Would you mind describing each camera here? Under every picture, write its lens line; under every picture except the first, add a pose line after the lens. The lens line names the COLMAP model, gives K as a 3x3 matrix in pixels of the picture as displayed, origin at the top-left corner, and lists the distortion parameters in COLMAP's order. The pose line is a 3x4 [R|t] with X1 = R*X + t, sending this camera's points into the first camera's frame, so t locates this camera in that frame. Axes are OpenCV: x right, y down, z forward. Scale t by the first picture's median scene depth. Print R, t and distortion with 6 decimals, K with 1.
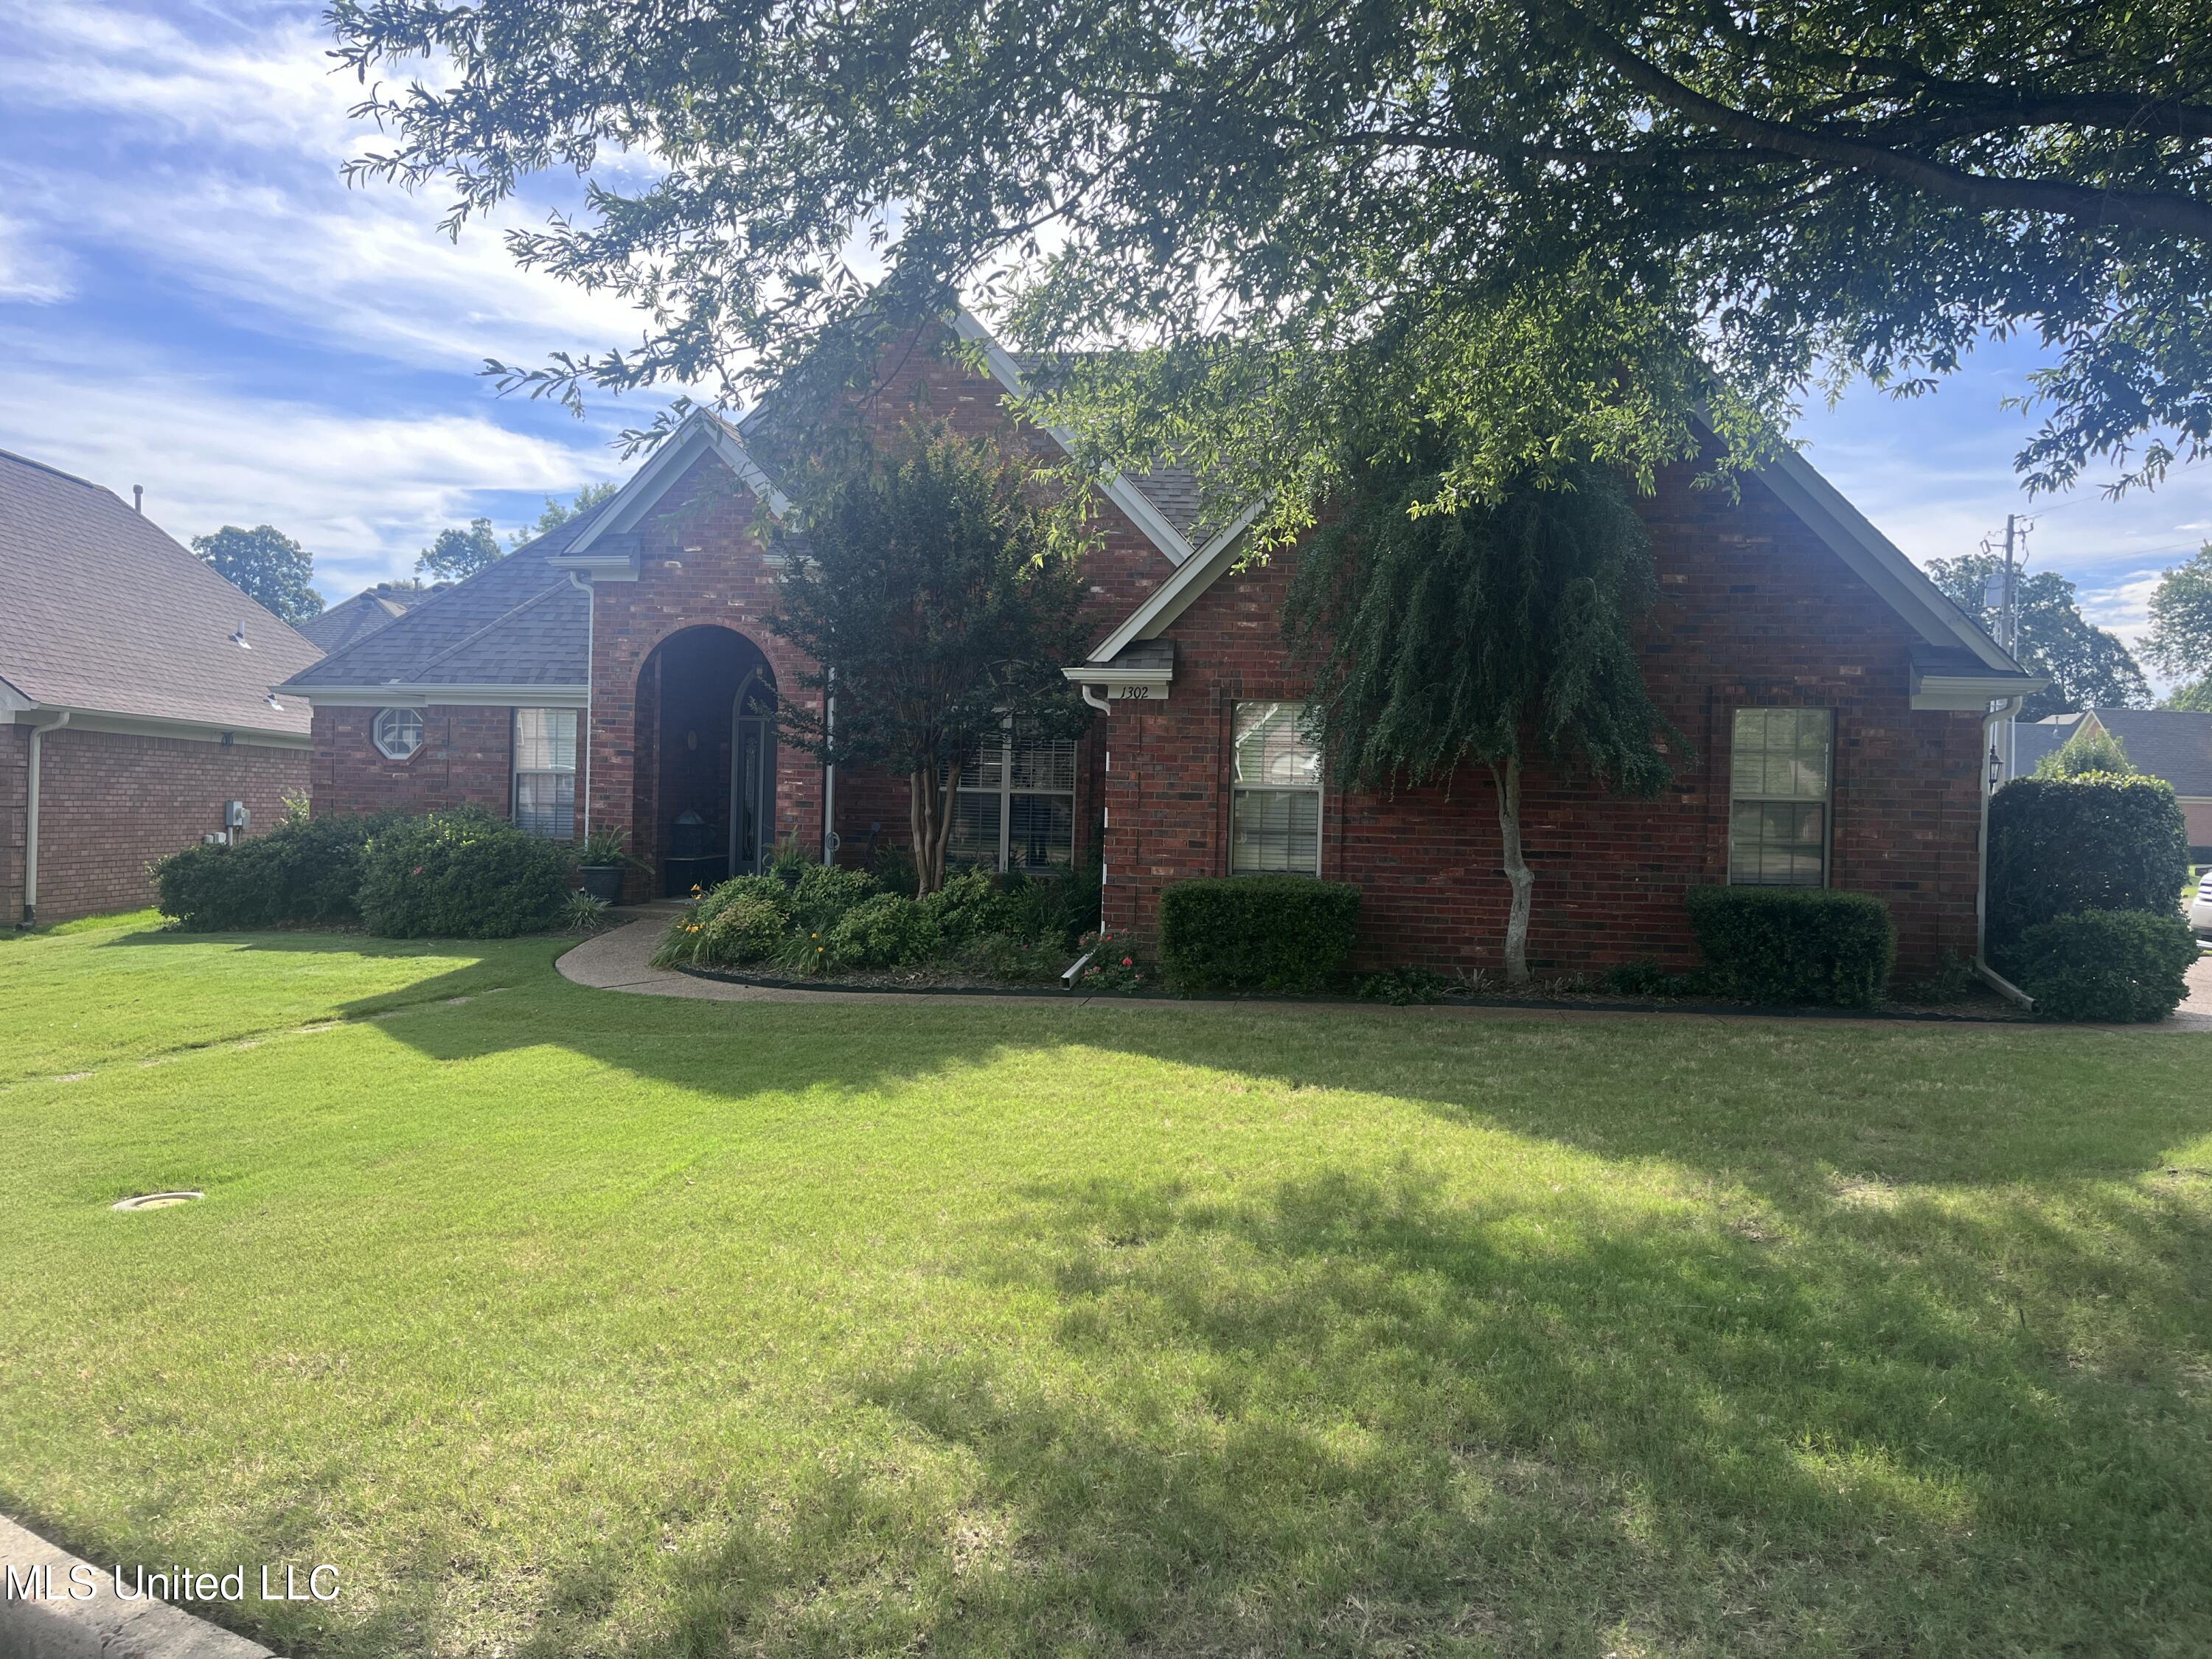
lens RADIAL K [[1683.3, 0, 1112.3], [0, 1683.3, 826.2], [0, 0, 1]] dist [0.049445, -0.057337]
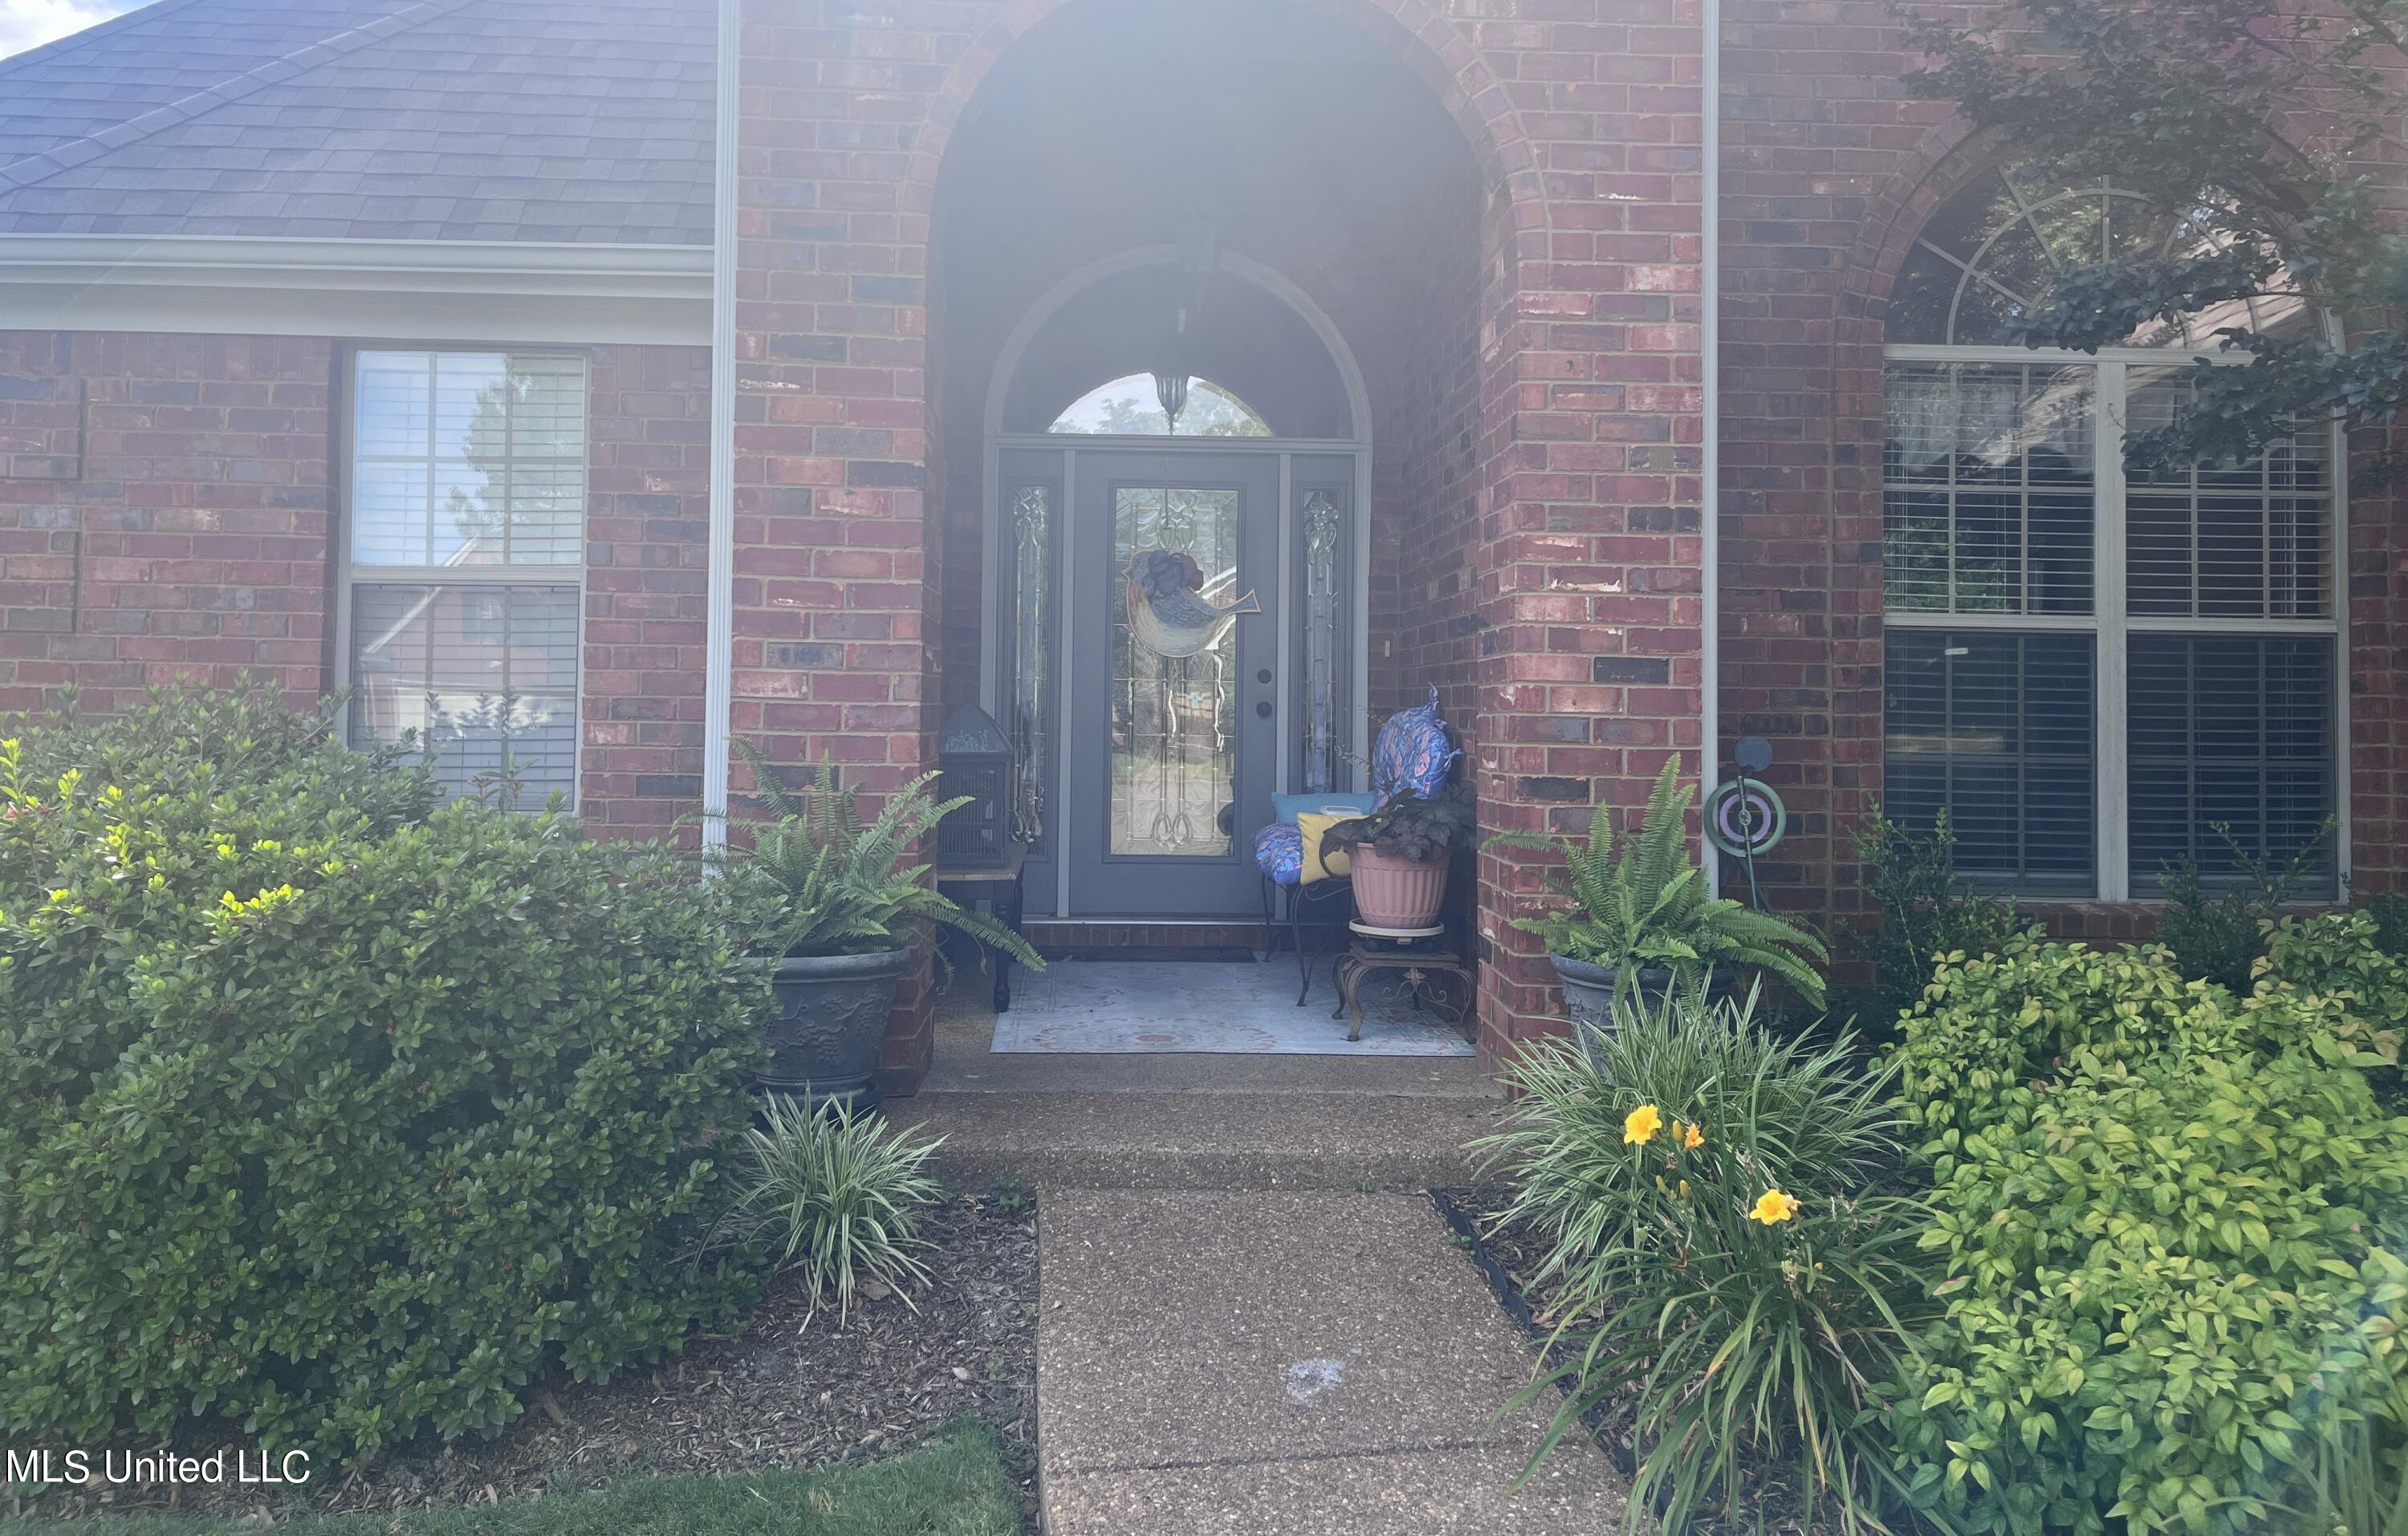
lens RADIAL K [[1895.3, 0, 1286.5], [0, 1895.3, 666.4], [0, 0, 1]] dist [0.058872, -0.072844]
pose [[0.978635, -0.009883, 0.205367, -0.287861], [0.016913, 0.999329, -0.032500, -0.005126], [-0.204908, 0.035279, 0.978145, 0.715097]]
